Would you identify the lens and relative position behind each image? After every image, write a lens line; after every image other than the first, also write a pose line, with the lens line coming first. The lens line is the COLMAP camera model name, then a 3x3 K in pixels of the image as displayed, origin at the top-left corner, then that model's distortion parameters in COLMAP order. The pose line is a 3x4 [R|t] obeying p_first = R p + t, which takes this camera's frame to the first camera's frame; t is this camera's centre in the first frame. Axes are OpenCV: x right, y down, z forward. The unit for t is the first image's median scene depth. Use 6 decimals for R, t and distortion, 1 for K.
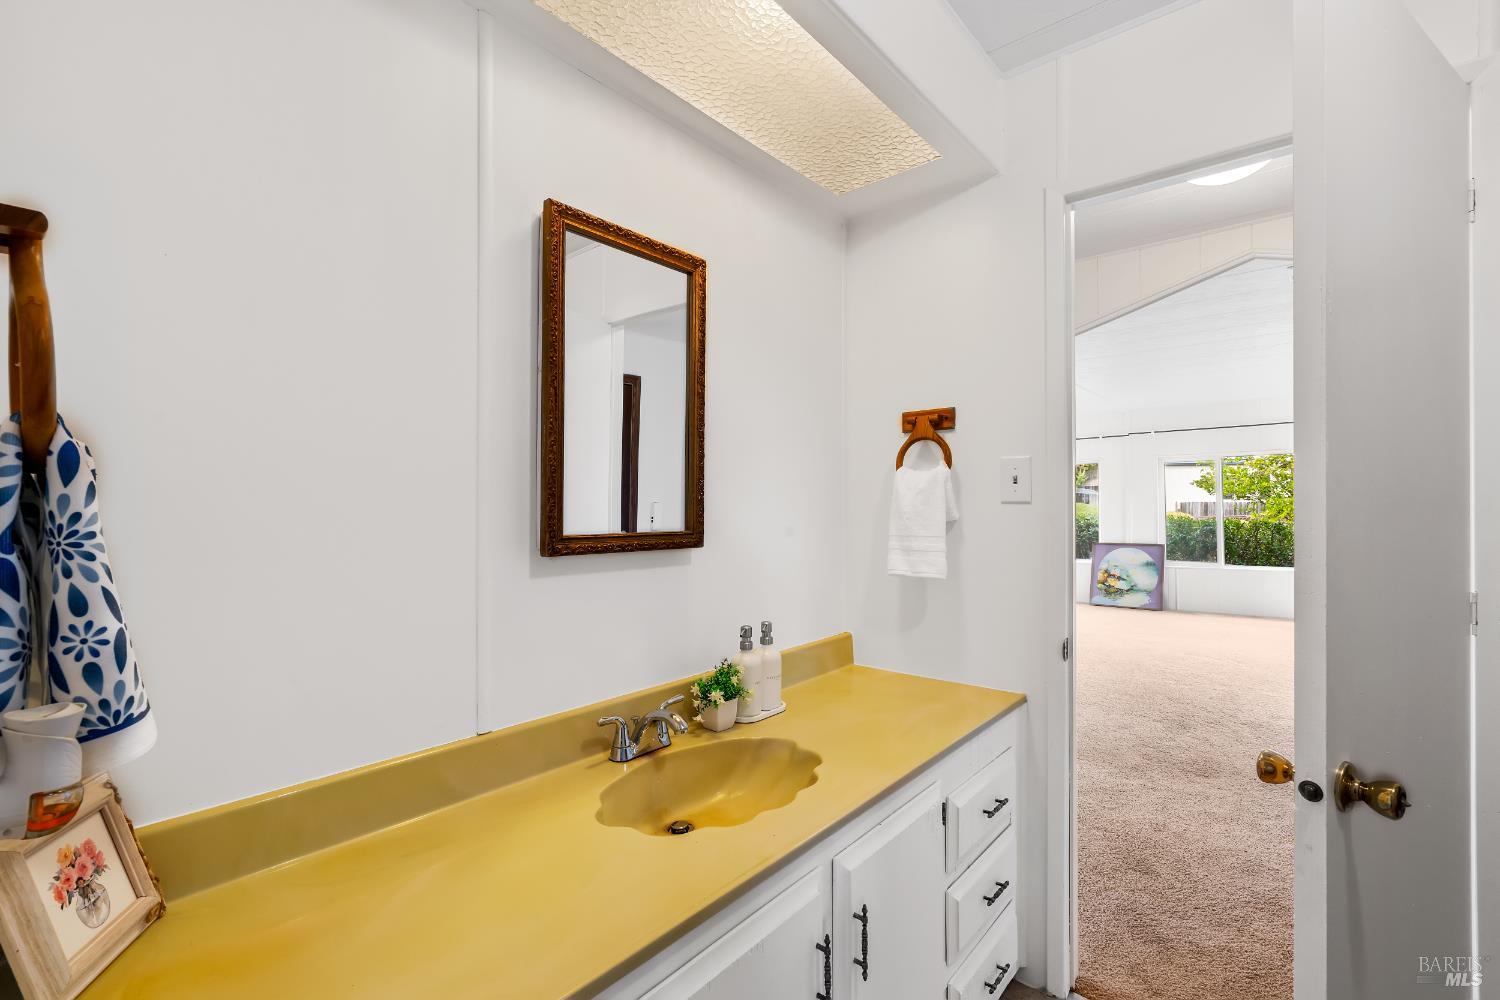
lens RADIAL K [[675.9, 0, 750.0], [0, 675.9, 500.0], [0, 0, 1]] dist [-0.001381, -0.000189]
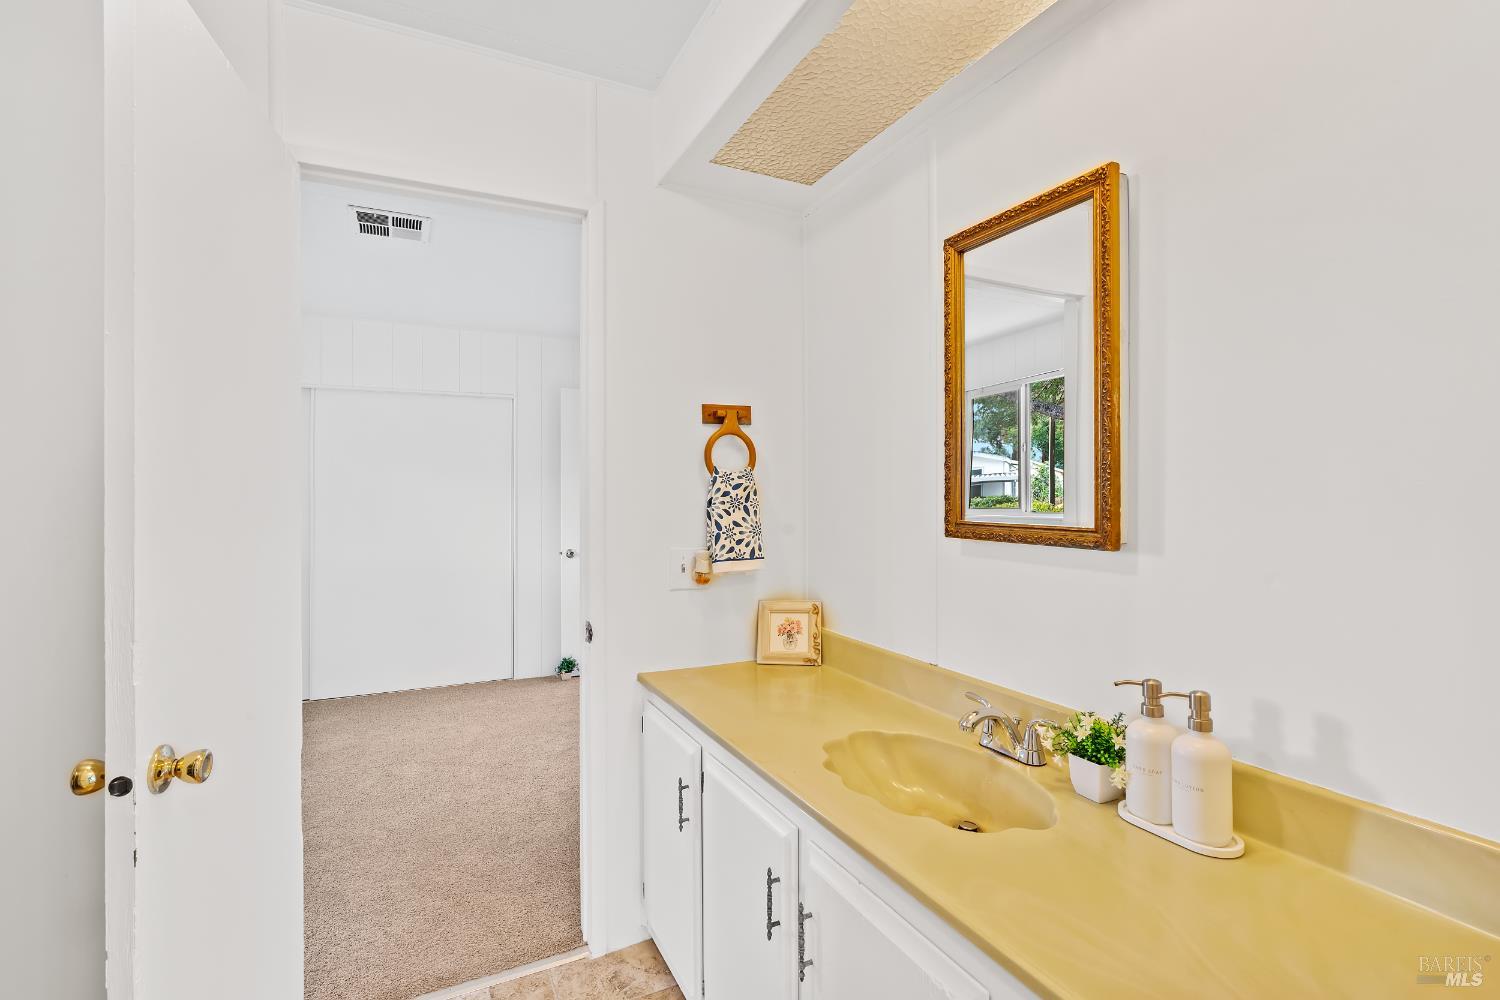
lens RADIAL K [[683.4, 0, 752.8], [0, 683.4, 495.0], [0, 0, 1]] dist [-0.001662, 0.000073]
pose [[-0.378057, 0.006329, -0.925760, 0.891428], [0.007616, 0.999964, 0.003726, 0.002165], [0.925751, -0.005642, -0.378092, 1.057834]]
